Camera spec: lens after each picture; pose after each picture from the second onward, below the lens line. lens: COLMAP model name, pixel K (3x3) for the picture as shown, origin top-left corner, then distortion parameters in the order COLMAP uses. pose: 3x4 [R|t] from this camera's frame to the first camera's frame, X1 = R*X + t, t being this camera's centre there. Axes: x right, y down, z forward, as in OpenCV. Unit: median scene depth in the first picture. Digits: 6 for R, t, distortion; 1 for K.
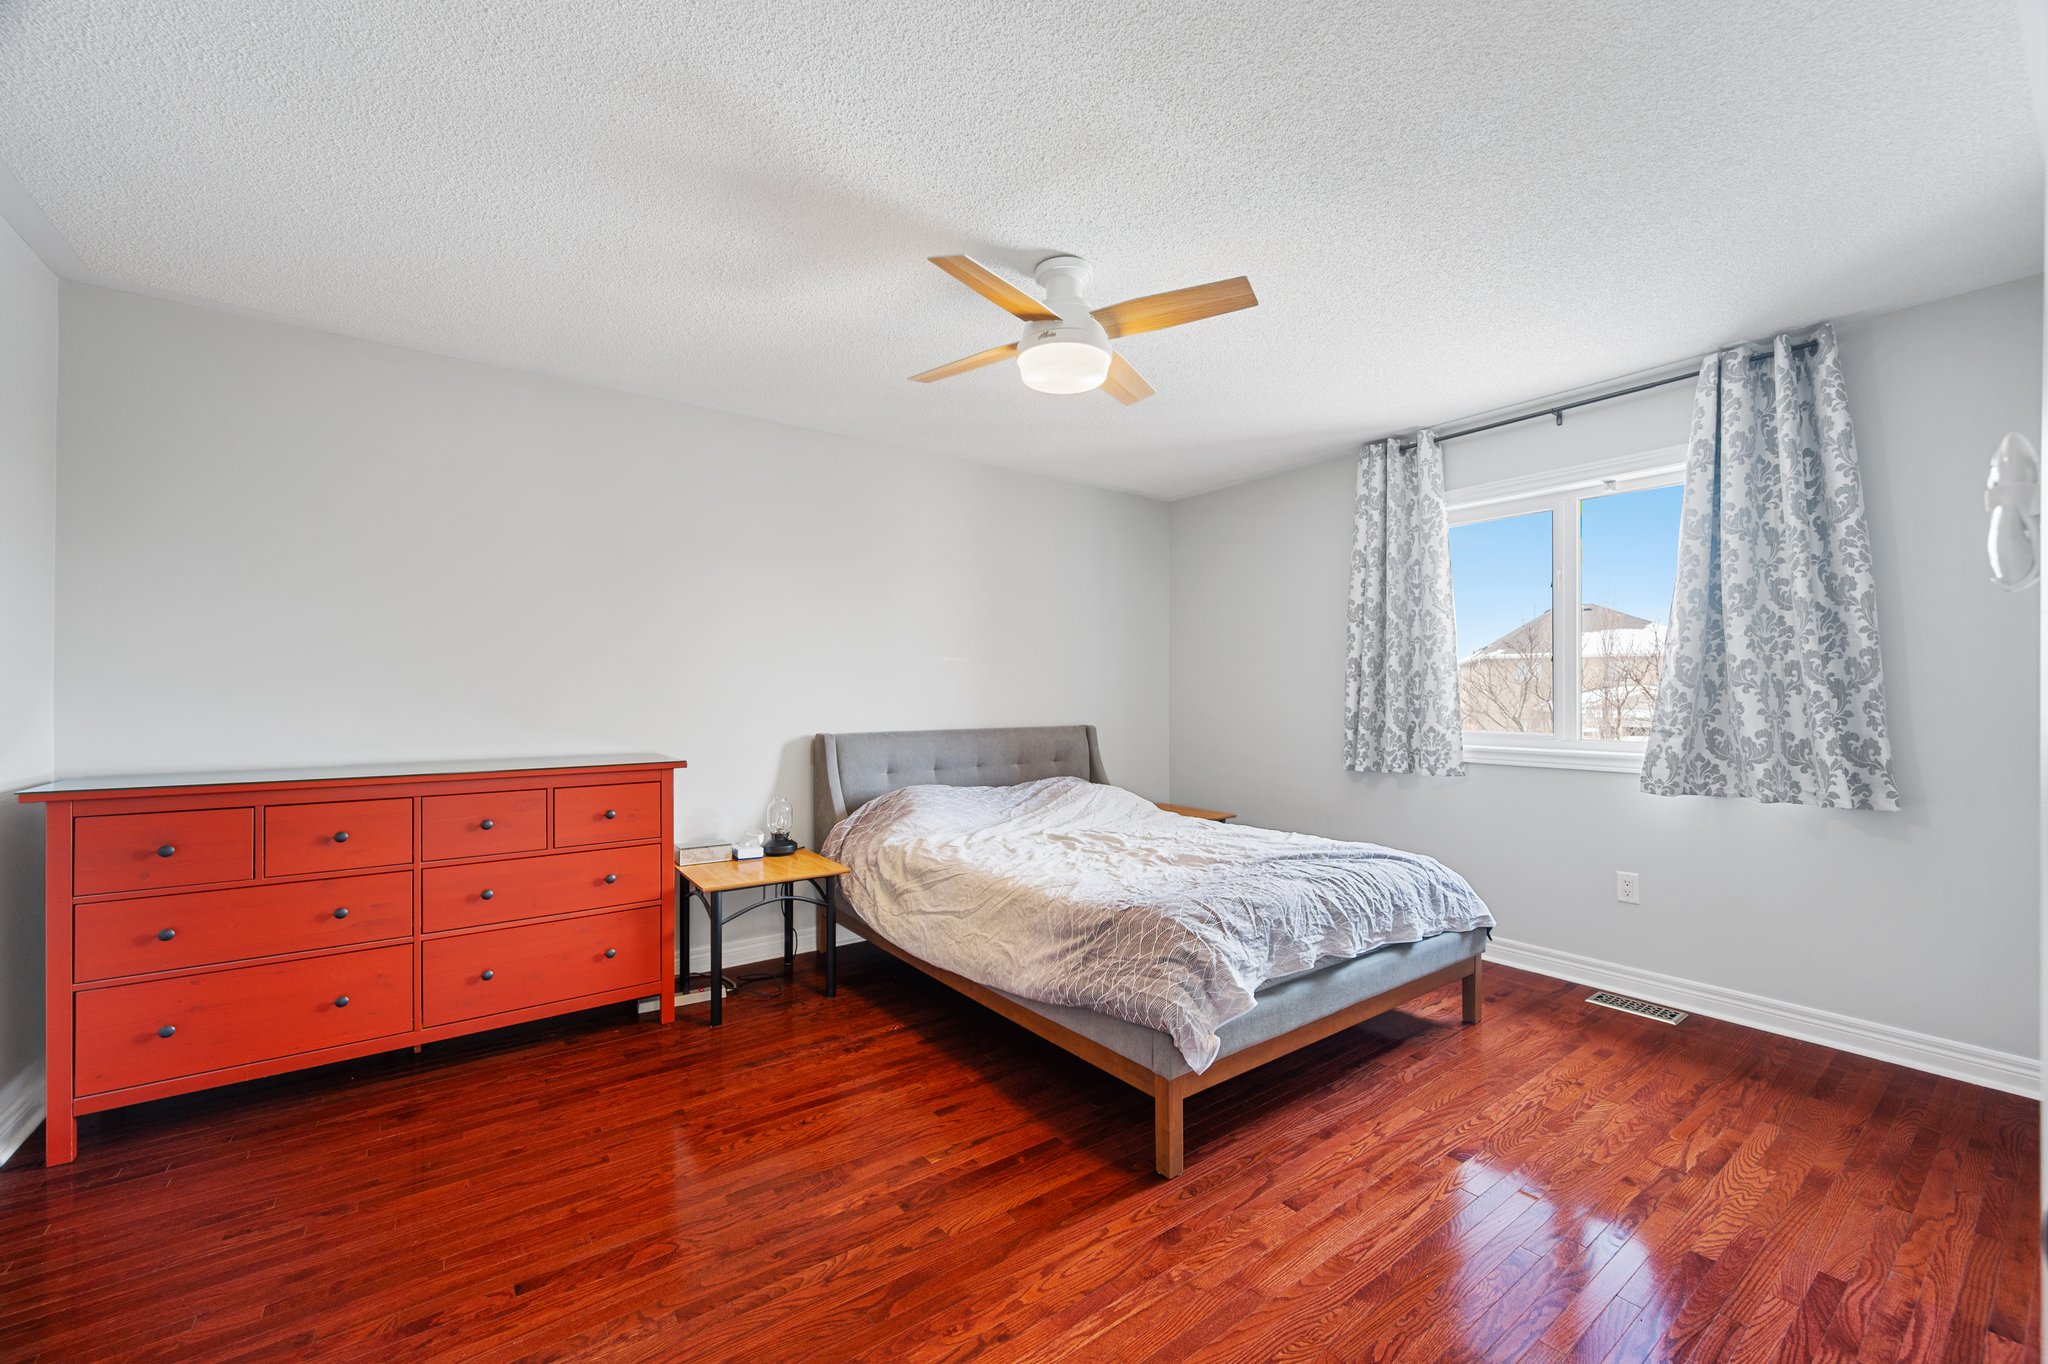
lens RADIAL K [[815.0, 0, 1024.0], [0, 815.0, 682.0], [0, 0, 1]] dist [-0.000130, 0.000215]
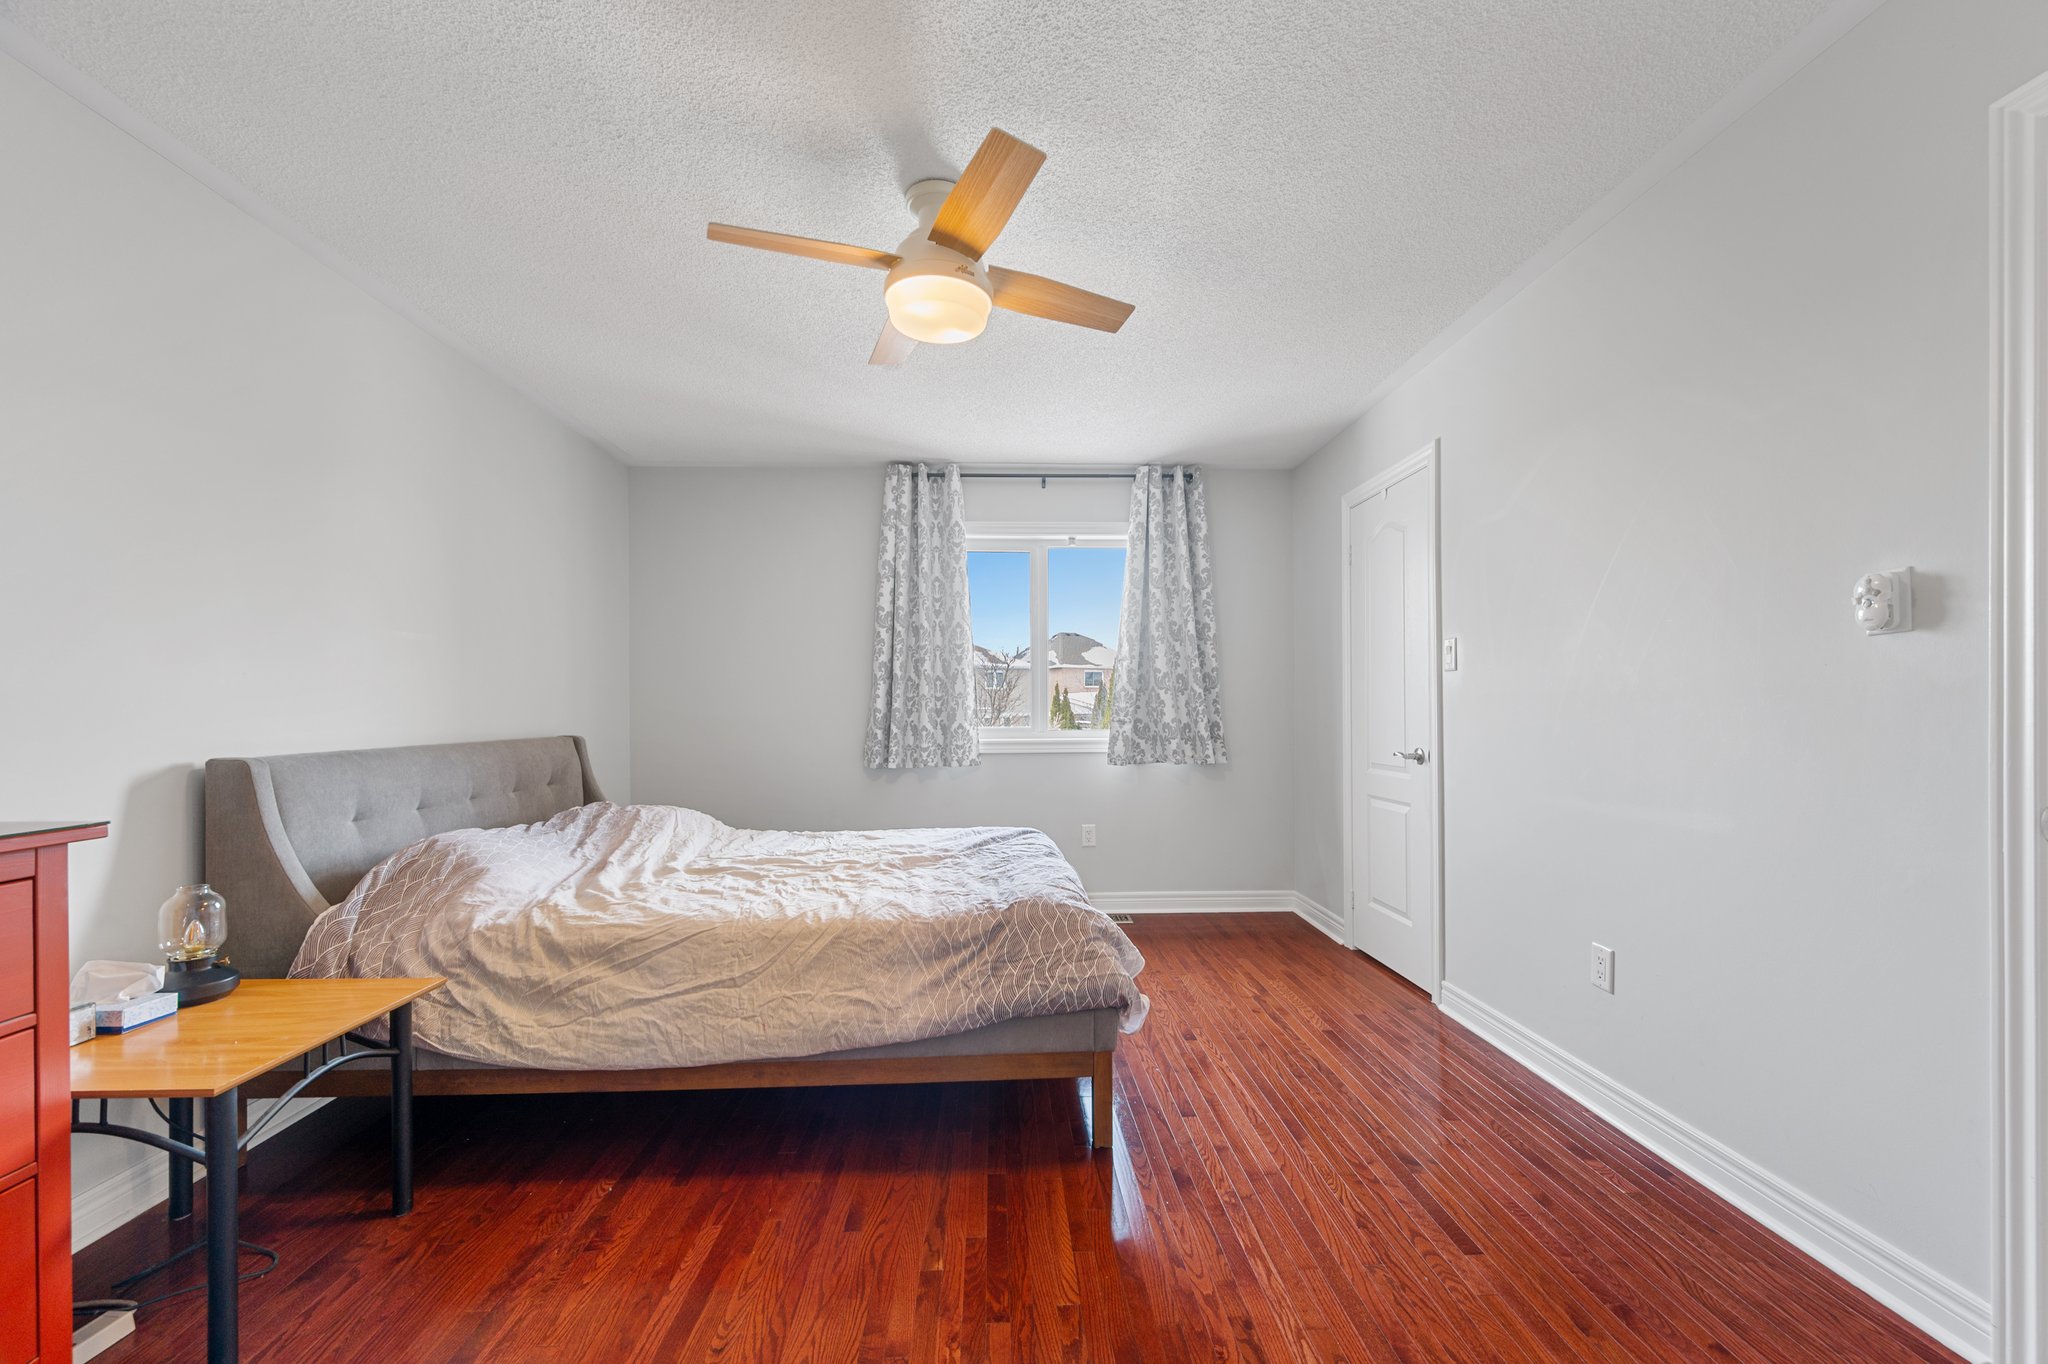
lens RADIAL K [[818.6, 0, 1026.9], [0, 818.6, 703.0], [0, 0, 1]] dist [0.001081, 0.000089]
pose [[0.554763, 0.003062, 0.832003, -0.515749], [-0.006841, 0.999976, 0.000882, 0.029833], [-0.831981, -0.006181, 0.554770, 0.351961]]
